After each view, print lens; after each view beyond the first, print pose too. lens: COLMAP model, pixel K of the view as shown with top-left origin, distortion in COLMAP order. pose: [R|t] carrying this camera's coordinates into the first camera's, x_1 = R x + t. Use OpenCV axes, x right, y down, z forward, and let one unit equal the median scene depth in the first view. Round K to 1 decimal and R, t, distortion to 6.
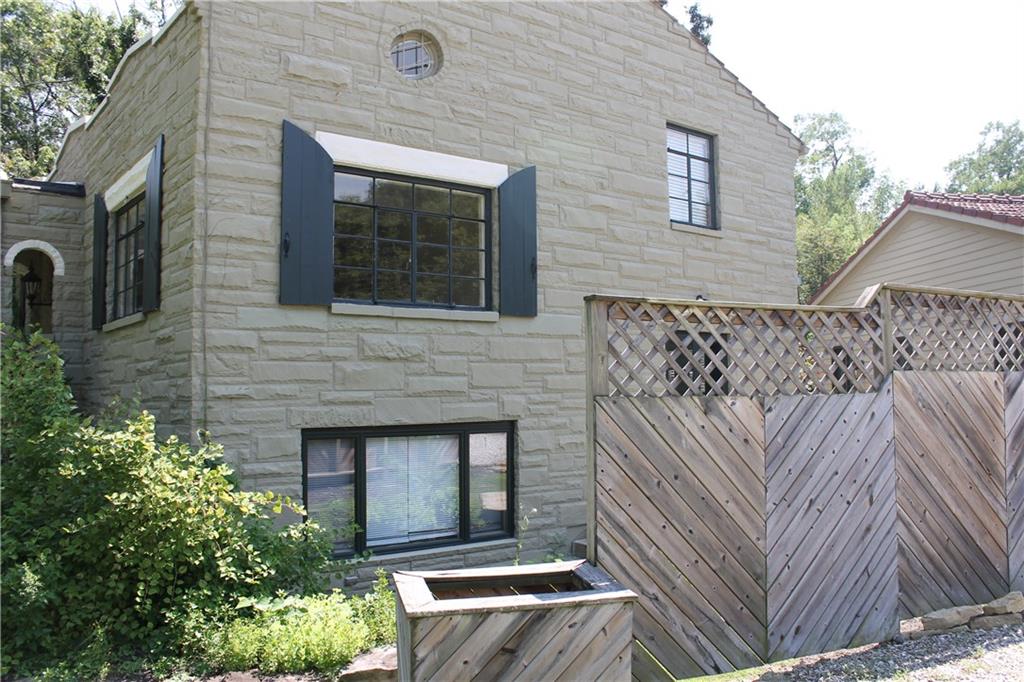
lens RADIAL K [[882.9, 0, 512.0], [0, 882.9, 341.0], [0, 0, 1]] dist [-0.244211, 0.246342]
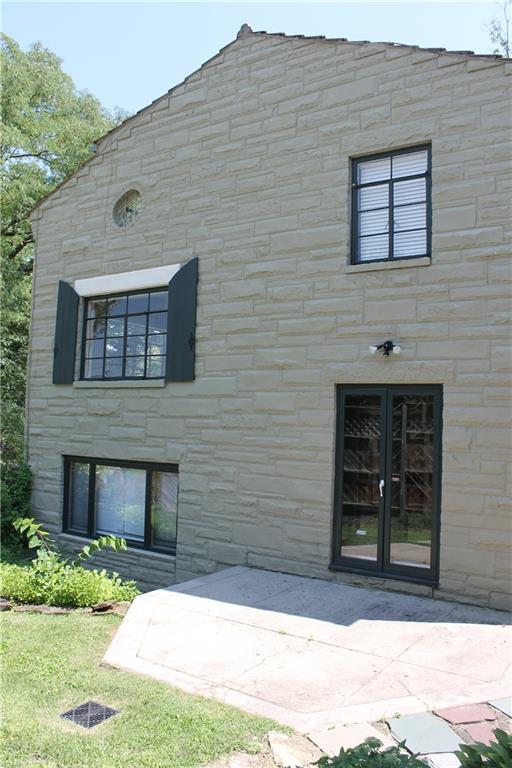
lens RADIAL K [[662.2, 0, 256.0], [0, 662.2, 384.0], [0, 0, 1]] dist [-0.244211, 0.246342]
pose [[0.292810, -0.043161, -0.955196, 0.916715], [0.016505, 0.999060, -0.040083, 0.014637], [0.956028, -0.004029, 0.293247, 0.811005]]
